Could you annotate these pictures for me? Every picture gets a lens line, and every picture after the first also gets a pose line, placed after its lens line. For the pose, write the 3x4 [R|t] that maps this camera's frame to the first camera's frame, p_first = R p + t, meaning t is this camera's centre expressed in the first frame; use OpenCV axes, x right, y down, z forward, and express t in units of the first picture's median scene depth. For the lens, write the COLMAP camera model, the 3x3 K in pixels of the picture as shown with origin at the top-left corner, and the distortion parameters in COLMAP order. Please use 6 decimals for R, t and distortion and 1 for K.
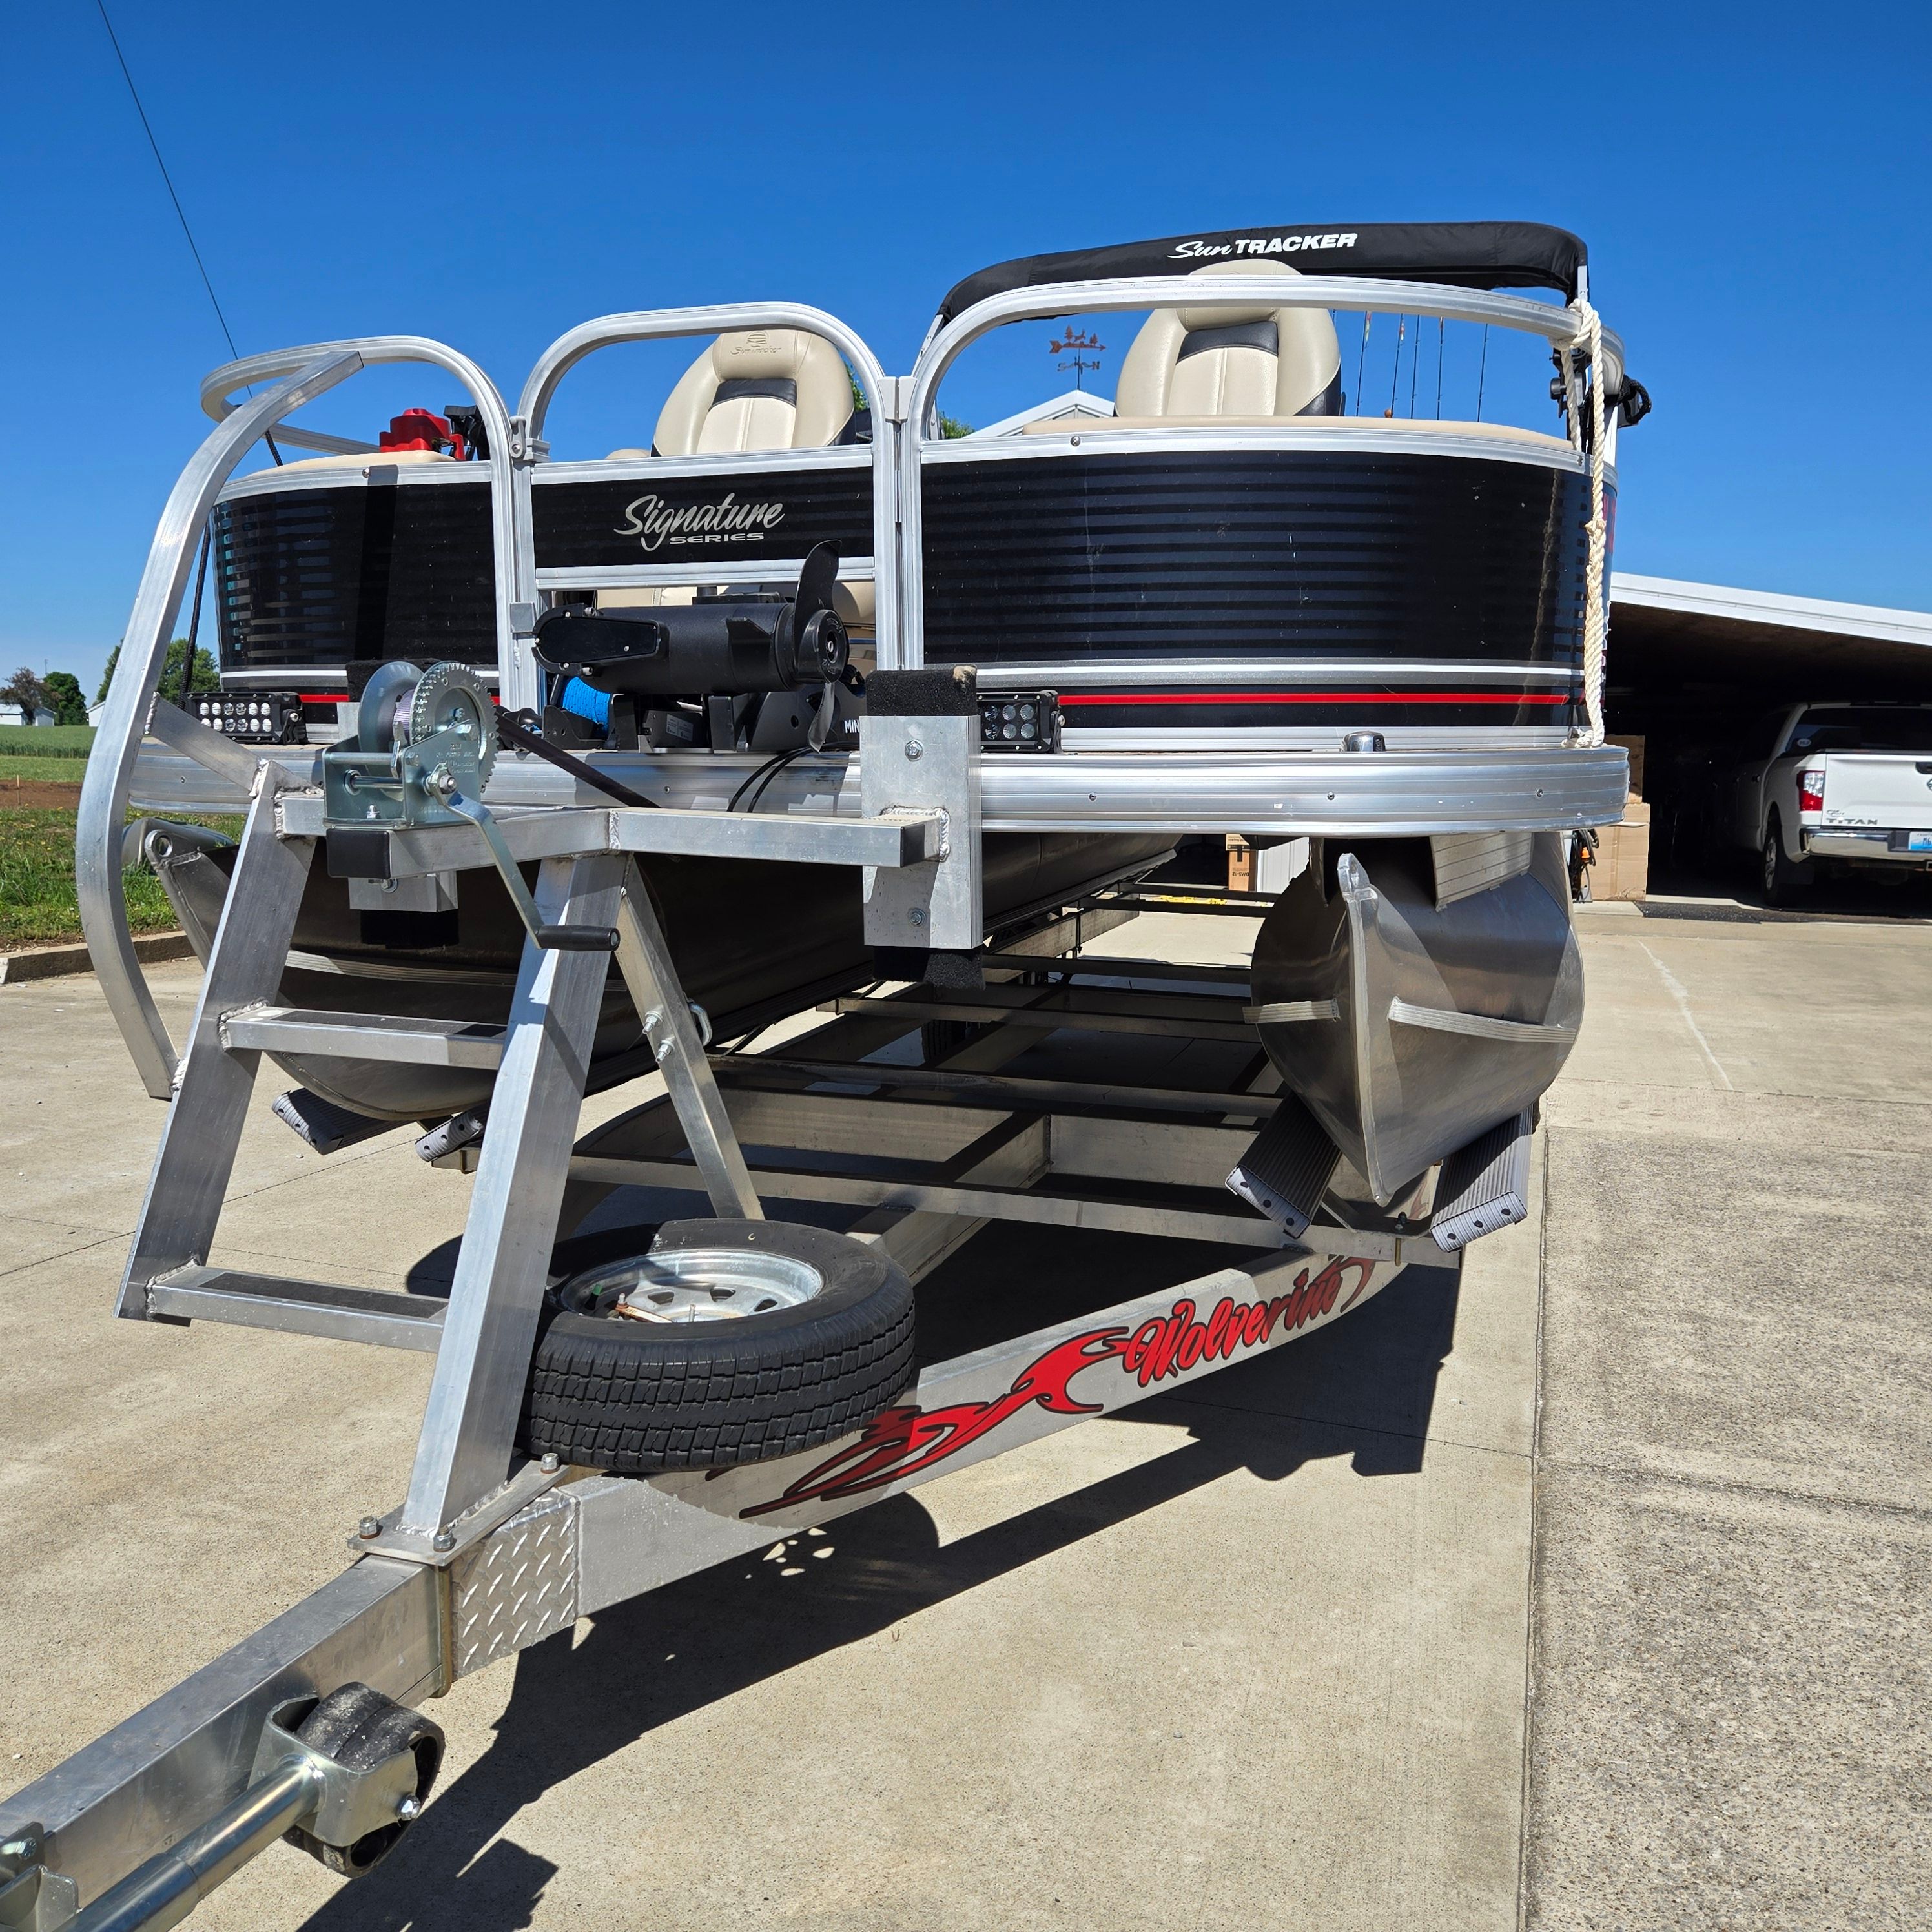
lens RADIAL K [[1687.5, 0, 967.8], [0, 1687.5, 945.1], [0, 0, 1]] dist [0.092472, -0.093386]
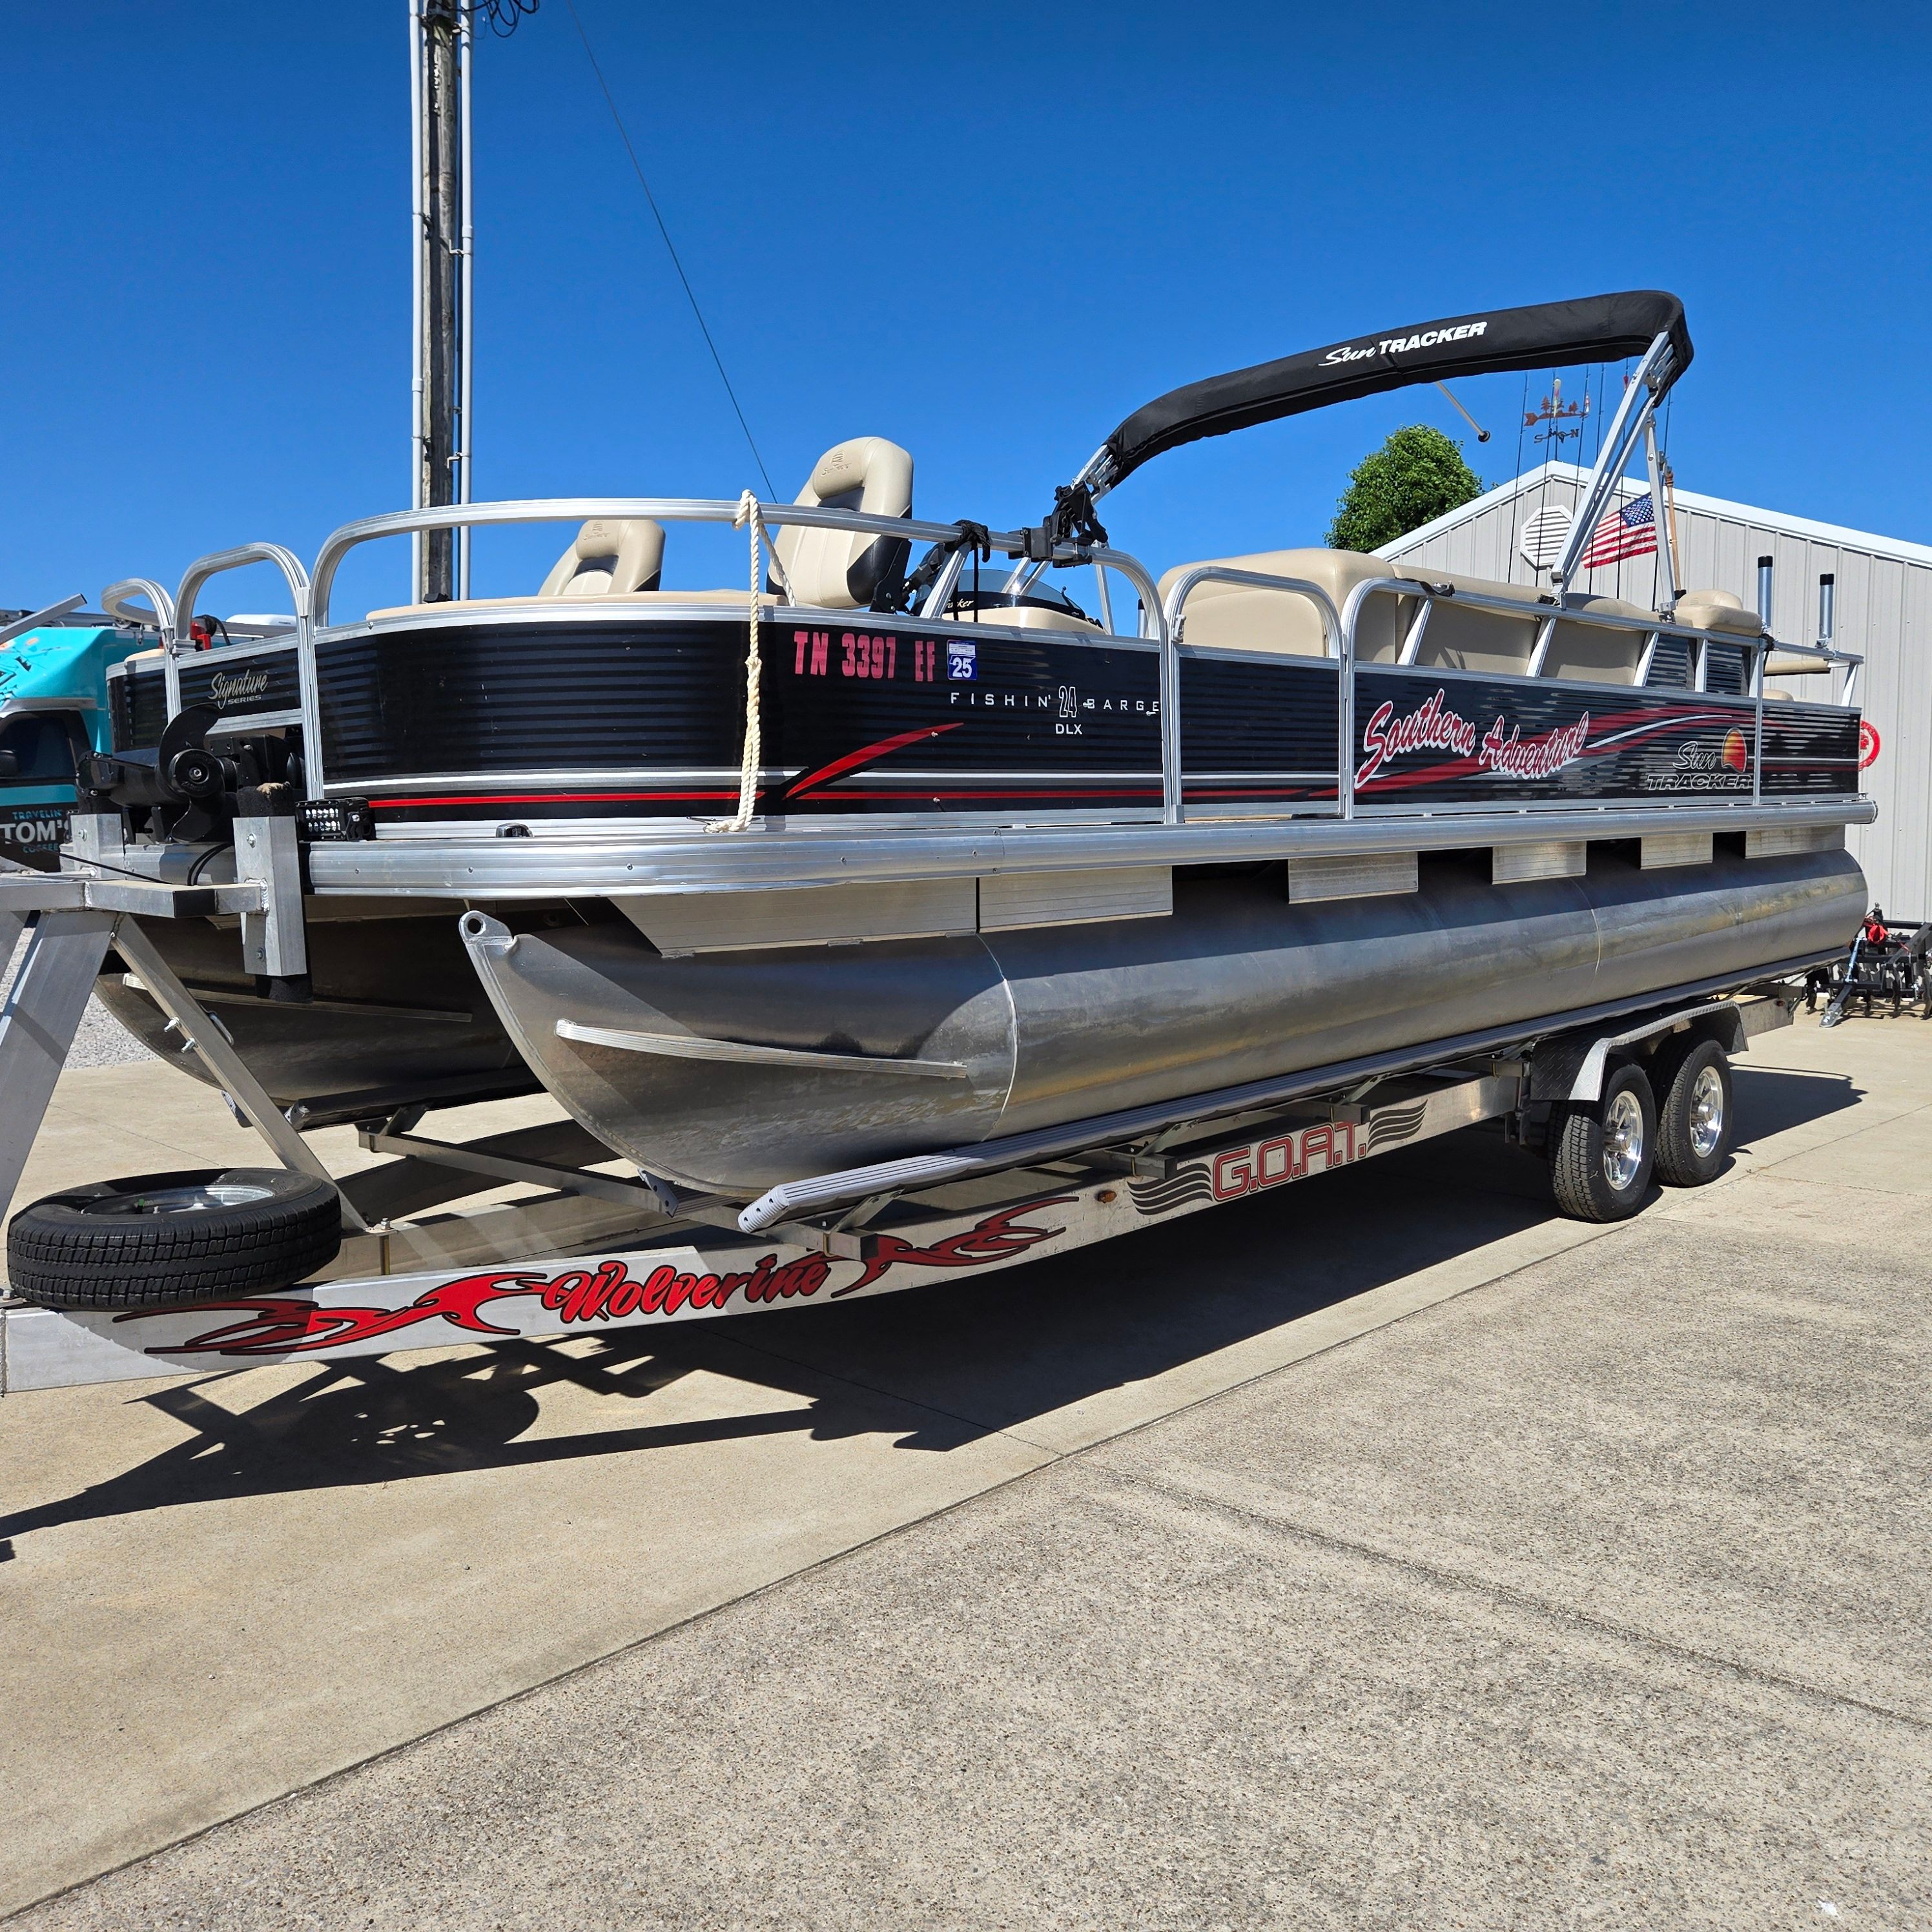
lens RADIAL K [[1687.5, 0, 967.8], [0, 1687.5, 945.1], [0, 0, 1]] dist [0.092472, -0.093386]
pose [[0.913538, 0.009756, -0.406636, 0.827028], [-0.029878, 0.998621, -0.043163, 0.015737], [0.405654, 0.051580, 0.912570, -0.074493]]
